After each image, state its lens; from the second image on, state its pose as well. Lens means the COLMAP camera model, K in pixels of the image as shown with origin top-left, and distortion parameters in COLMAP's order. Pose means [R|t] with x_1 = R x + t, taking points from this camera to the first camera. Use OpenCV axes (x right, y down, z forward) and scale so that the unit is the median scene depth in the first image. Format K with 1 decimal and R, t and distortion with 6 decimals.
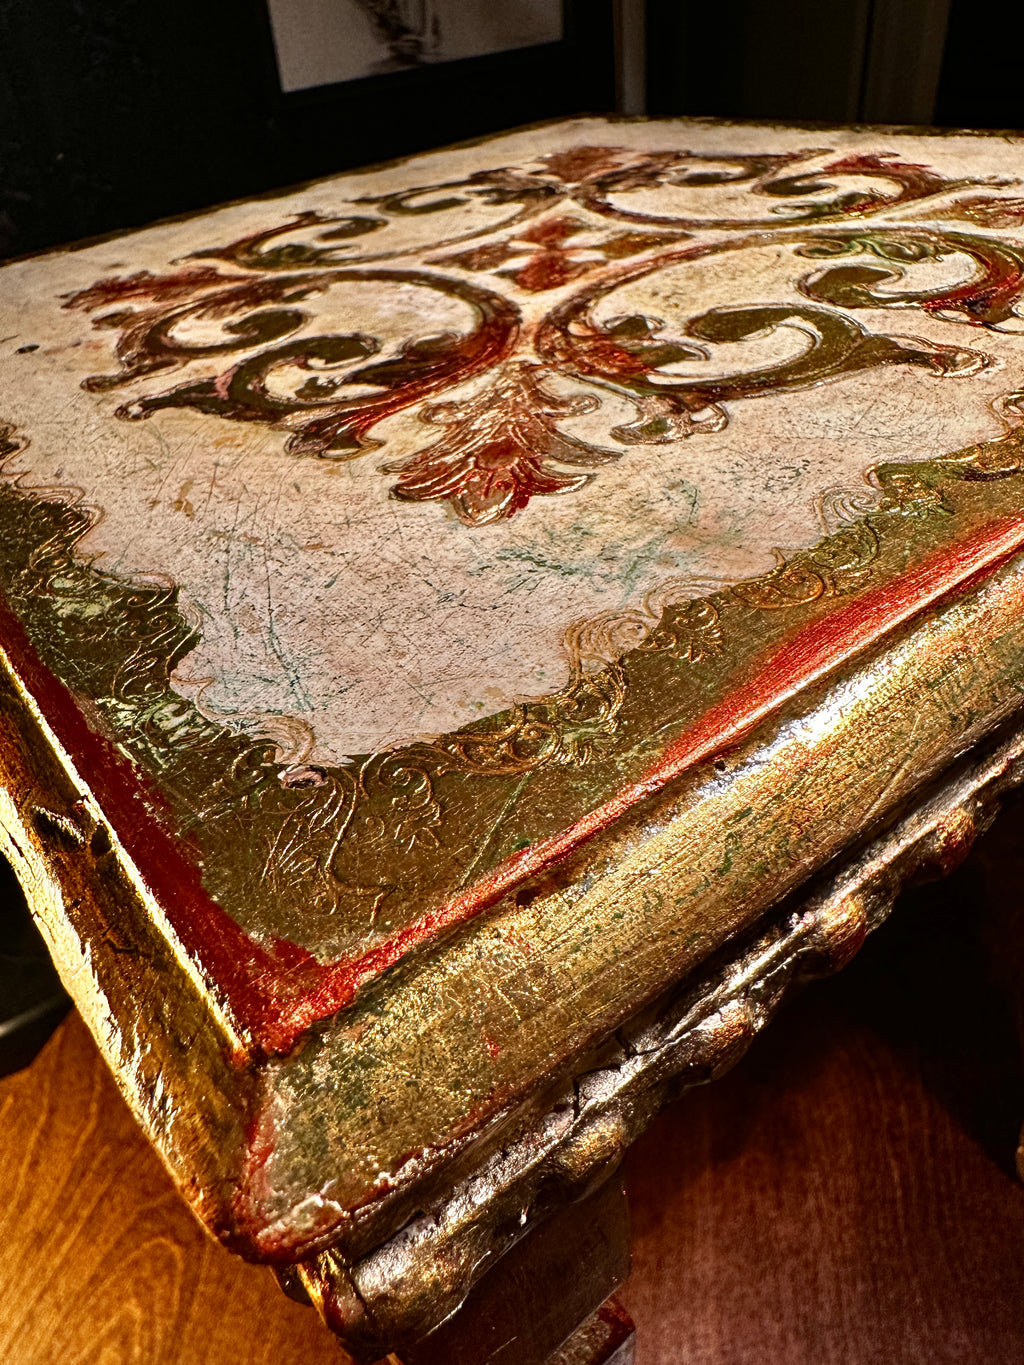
lens RADIAL K [[961.6, 0, 455.0], [0, 961.6, 680.4], [0, 0, 1]] dist [-0.006379, 0.001537]
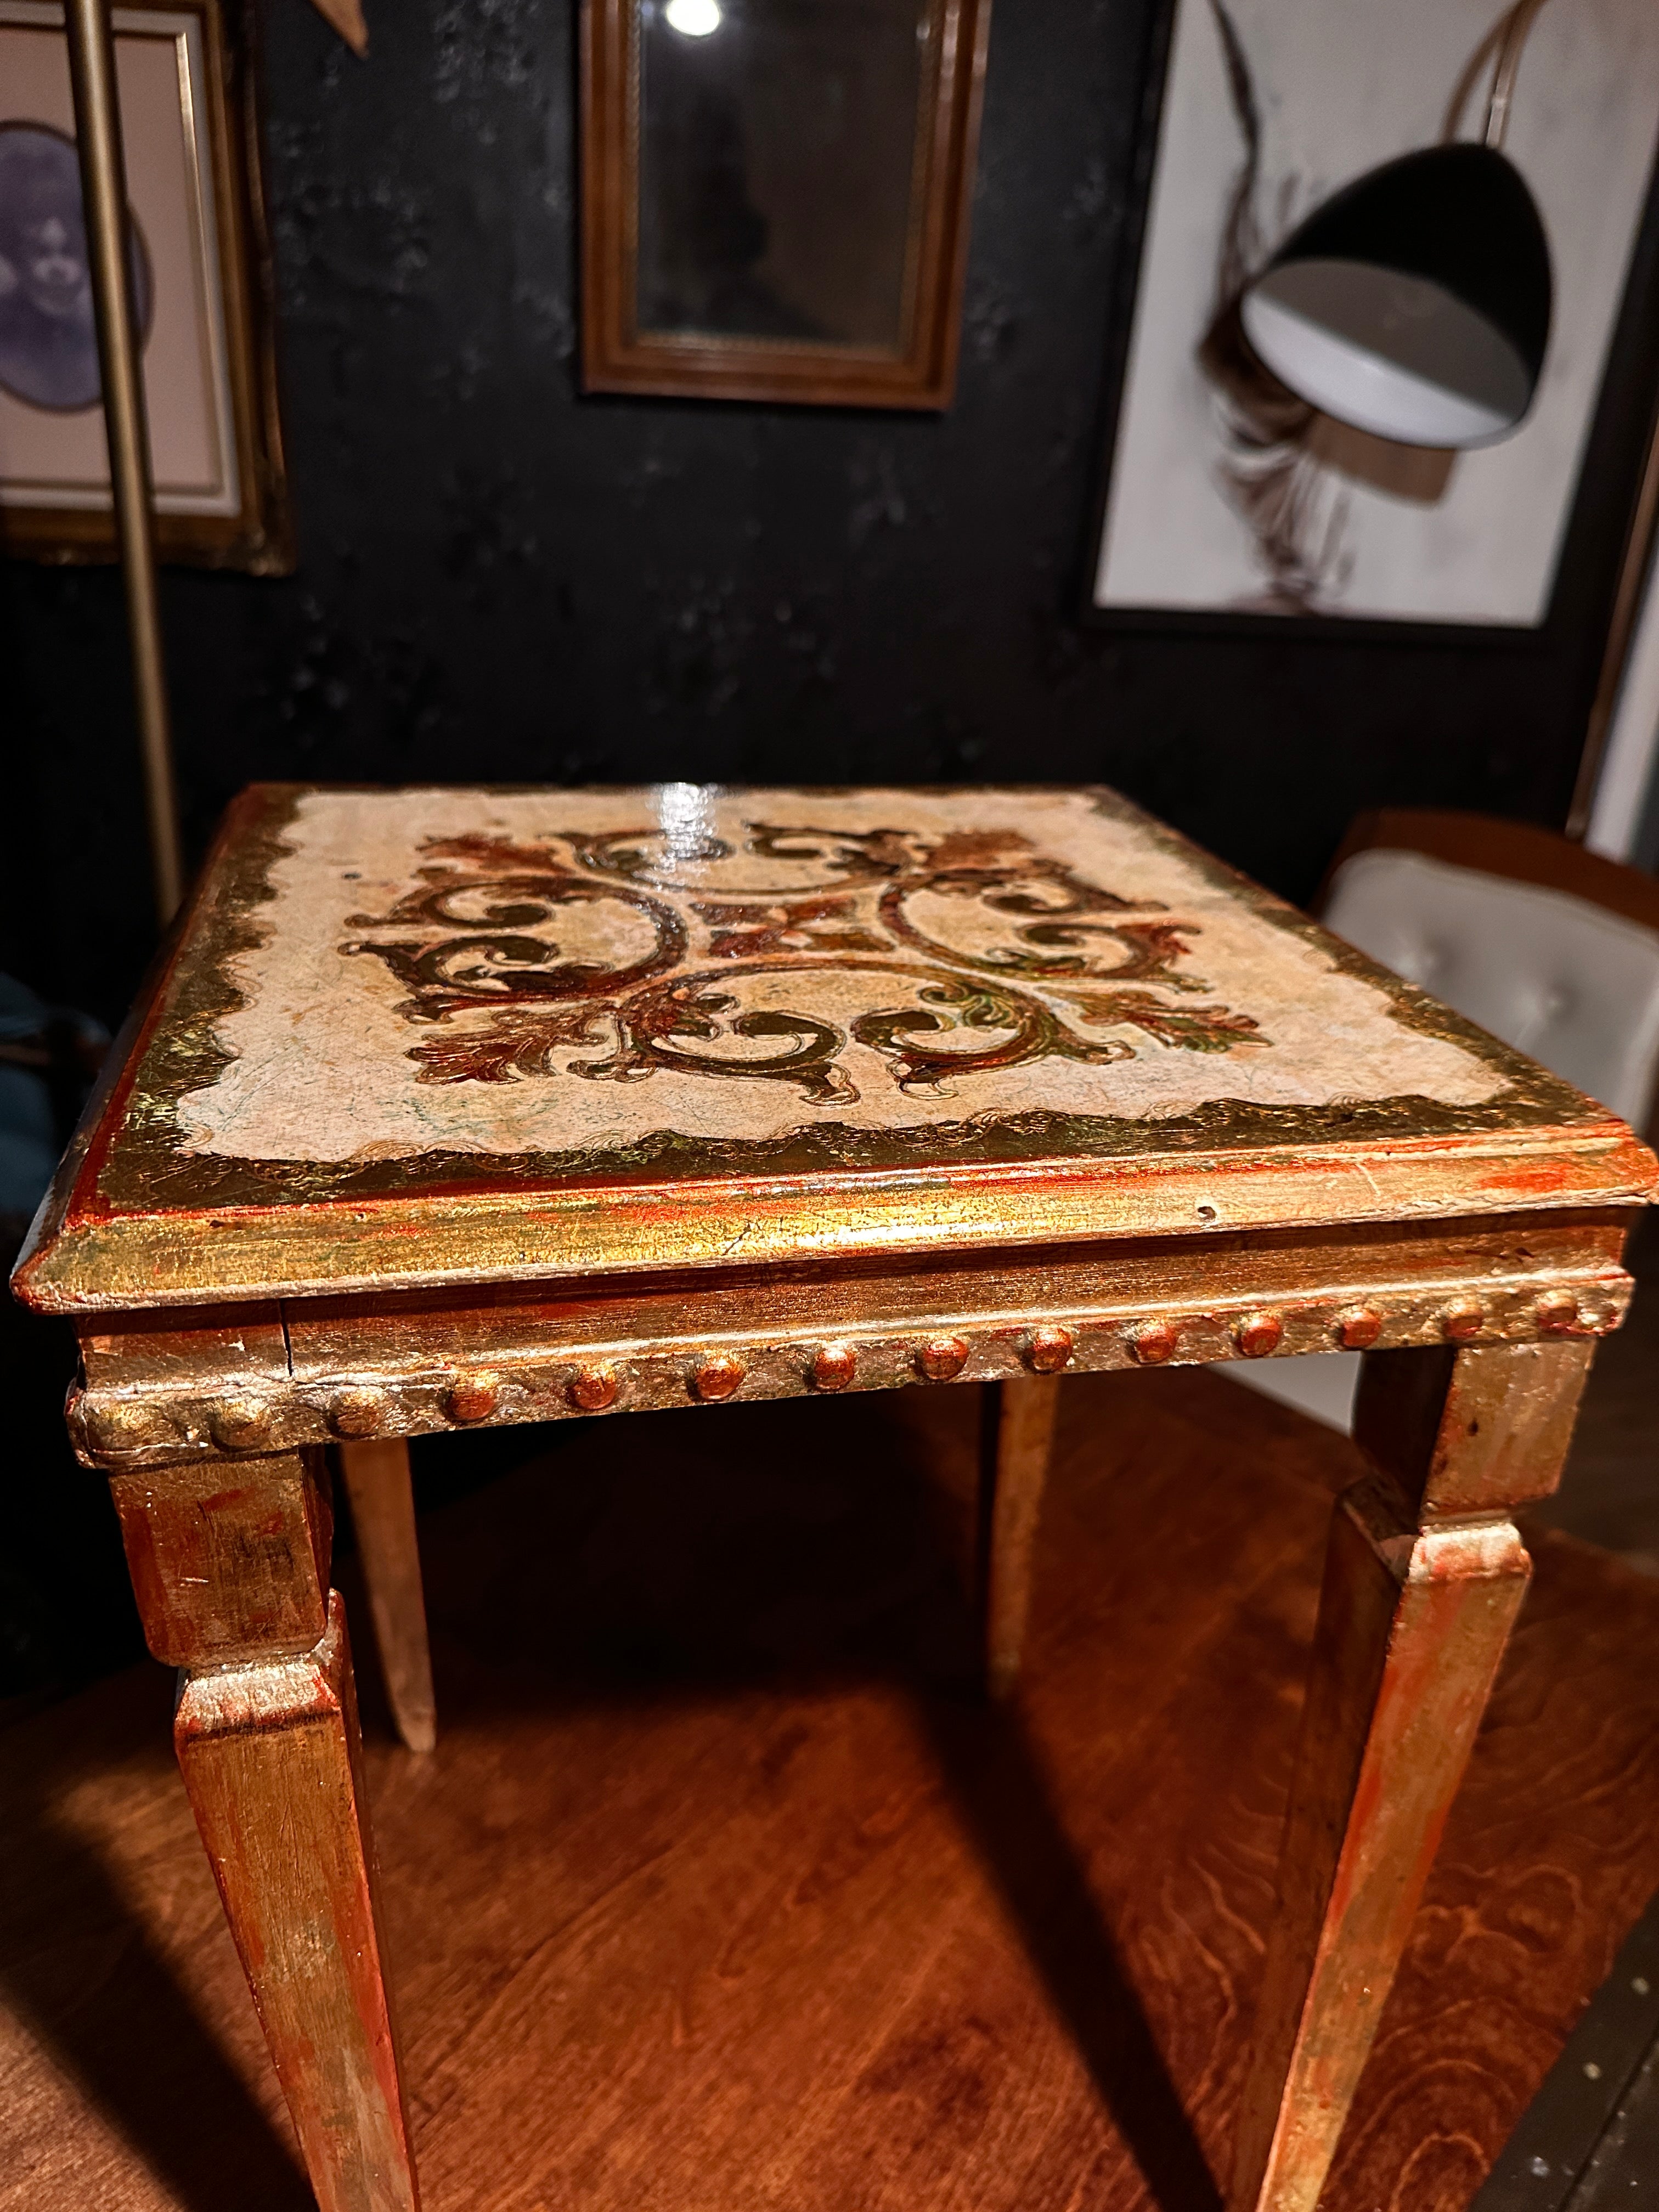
lens RADIAL K [[1617.7, 0, 829.5], [0, 1617.7, 1106.0], [0, 0, 1]] dist [0.164693, -0.444505]
pose [[0.900914, 0.315865, -0.297630, 1.090806], [-0.371955, 0.915300, -0.154517, 0.025572], [0.223614, 0.249911, 0.942094, -1.011488]]
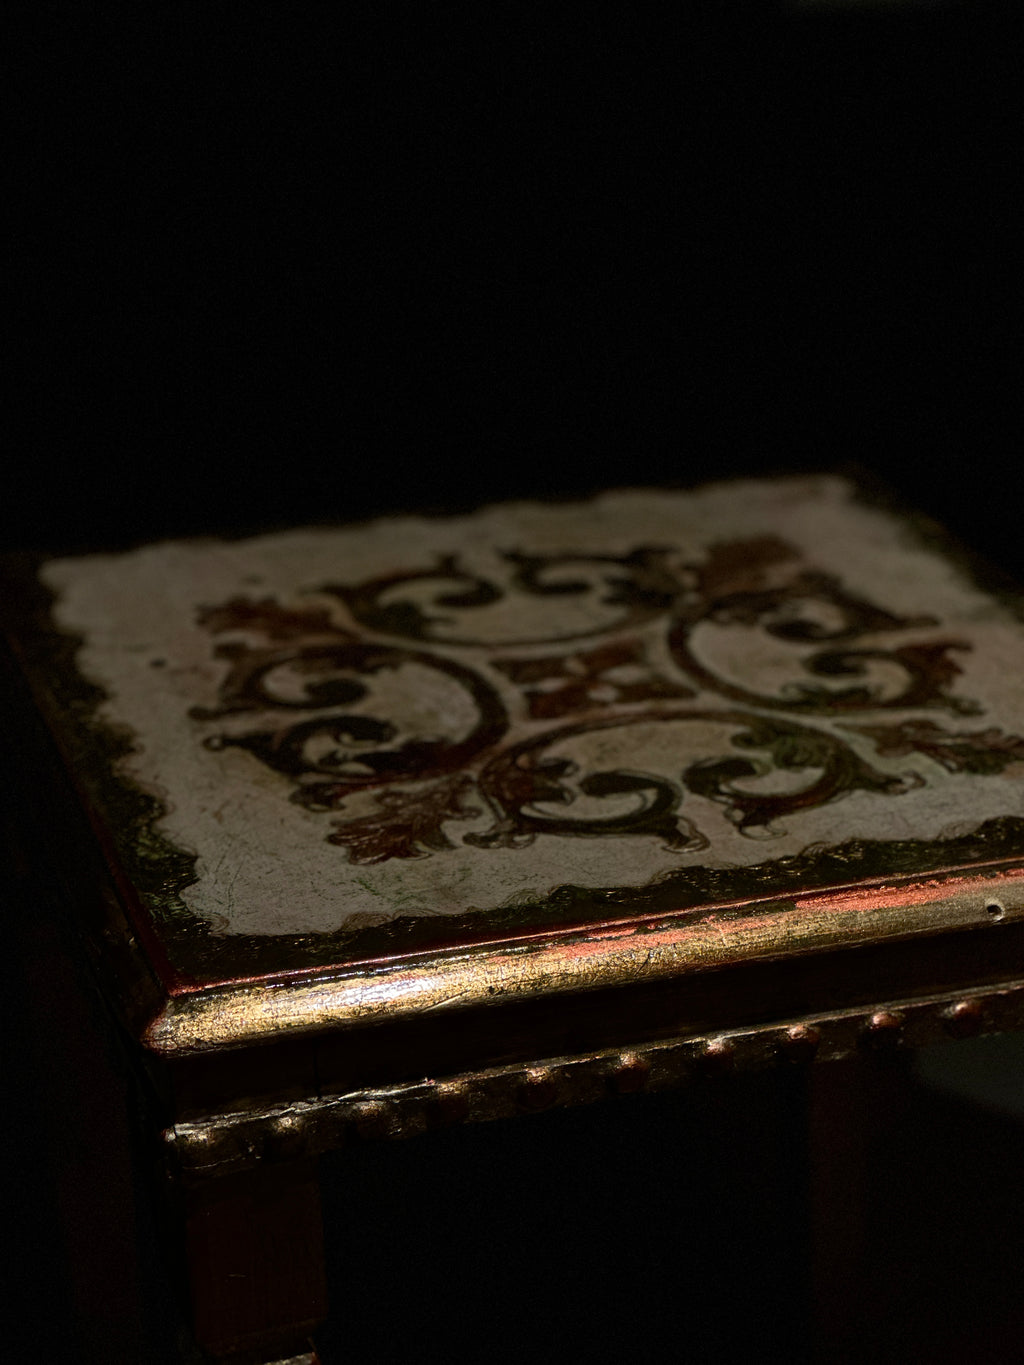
lens RADIAL K [[3223.1, 0, 520.1], [0, 3223.1, 655.0], [0, 0, 1]] dist [-0.700435, 19.473108]
pose [[0.943228, 0.224454, -0.244829, 1.383533], [-0.277704, 0.937301, -0.210587, 0.536526], [0.182211, 0.266622, 0.946421, -3.893190]]
